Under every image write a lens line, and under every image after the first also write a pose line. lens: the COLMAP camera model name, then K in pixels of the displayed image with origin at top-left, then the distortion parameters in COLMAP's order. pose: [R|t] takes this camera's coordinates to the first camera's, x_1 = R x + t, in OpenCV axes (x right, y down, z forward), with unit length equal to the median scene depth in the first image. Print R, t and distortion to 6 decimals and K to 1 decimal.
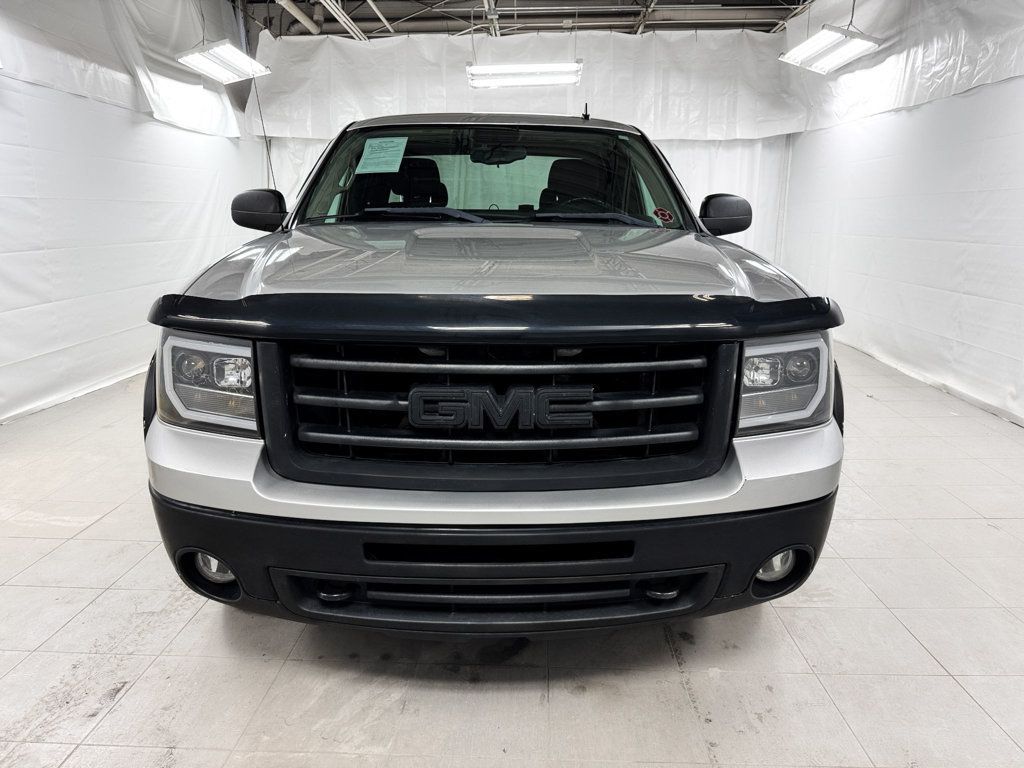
lens RADIAL K [[722.7, 0, 514.5], [0, 722.7, 387.2], [0, 0, 1]] dist [0.002427, -0.004444]
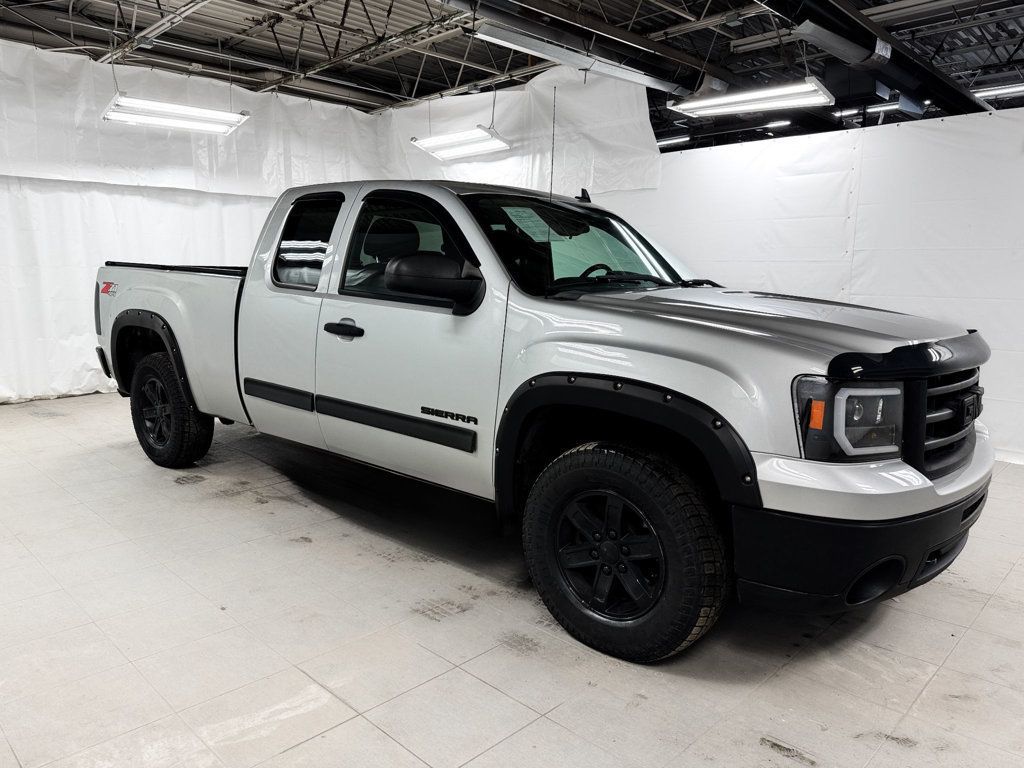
lens RADIAL K [[715.1, 0, 512.0], [0, 715.1, 384.0], [0, 0, 1]] dist [0.034058, -0.040316]
pose [[0.672975, -0.105439, 0.732111, -0.474202], [0.159251, 0.987229, -0.004207, -0.044213], [-0.722318, 0.119421, 0.681172, 0.163708]]
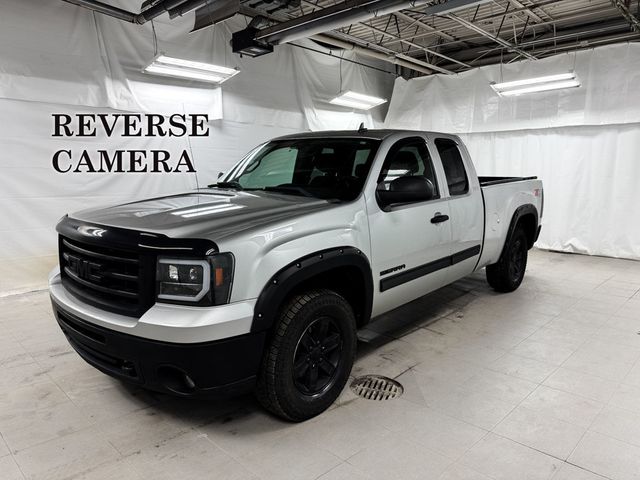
lens RADIAL K [[451.7, 0, 321.6], [0, 451.7, 242.0], [0, 0, 1]] dist [0.002427, -0.004444]
pose [[0.737519, 0.108249, -0.666594, 0.406928], [-0.161719, 0.986660, -0.018700, -0.040532], [0.655677, 0.121593, 0.745187, 0.093959]]
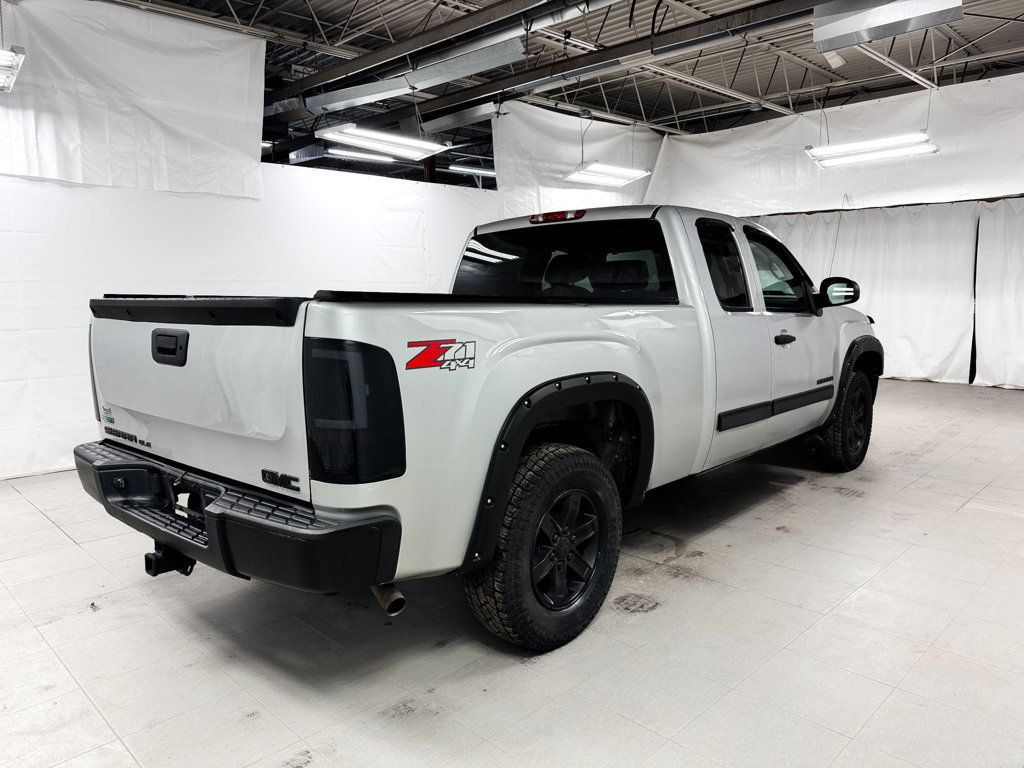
lens RADIAL K [[717.3, 0, 506.9], [0, 717.3, 388.1], [0, 0, 1]] dist [0.026378, -0.042325]
pose [[-0.728209, -0.083770, 0.680217, -0.431299], [0.168100, 0.940353, 0.295766, -0.300068], [-0.664420, 0.329724, -0.670692, 1.231588]]
